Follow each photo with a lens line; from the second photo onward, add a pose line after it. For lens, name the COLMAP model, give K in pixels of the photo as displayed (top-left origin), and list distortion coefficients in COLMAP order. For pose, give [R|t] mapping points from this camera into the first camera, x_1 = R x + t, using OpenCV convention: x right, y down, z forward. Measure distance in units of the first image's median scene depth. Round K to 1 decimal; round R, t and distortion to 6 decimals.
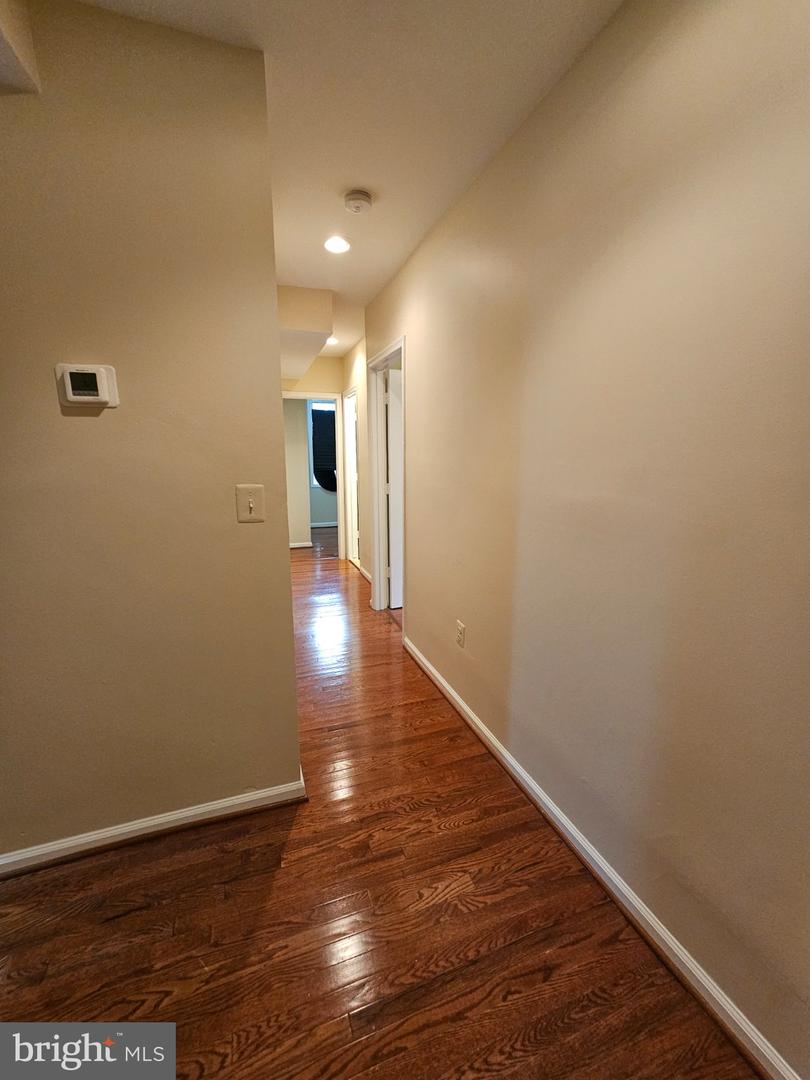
lens RADIAL K [[437.8, 0, 409.4], [0, 437.8, 537.5], [0, 0, 1]] dist [-0.008915, -0.000019]
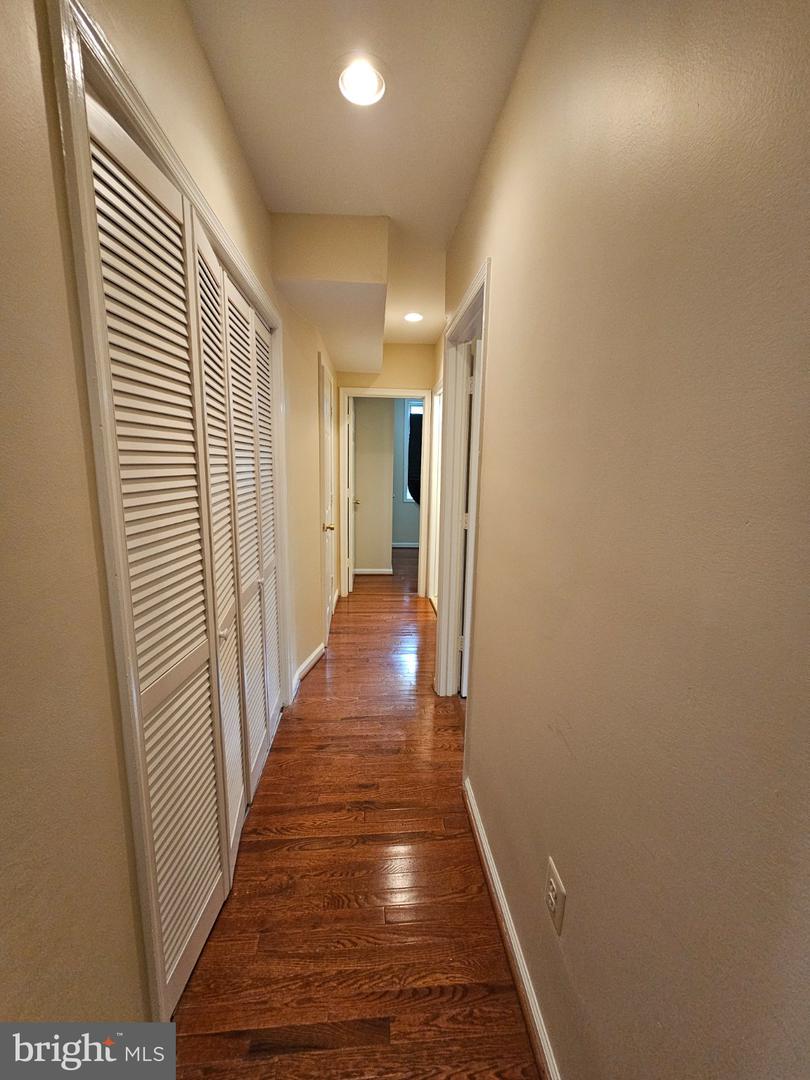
lens RADIAL K [[437.8, 0, 409.4], [0, 437.8, 537.5], [0, 0, 1]] dist [-0.008915, -0.000019]
pose [[0.963616, 0.054779, -0.261616, 0.042513], [-0.059762, 0.998151, -0.011124, -0.069013], [0.260523, 0.026354, 0.965108, 0.321918]]
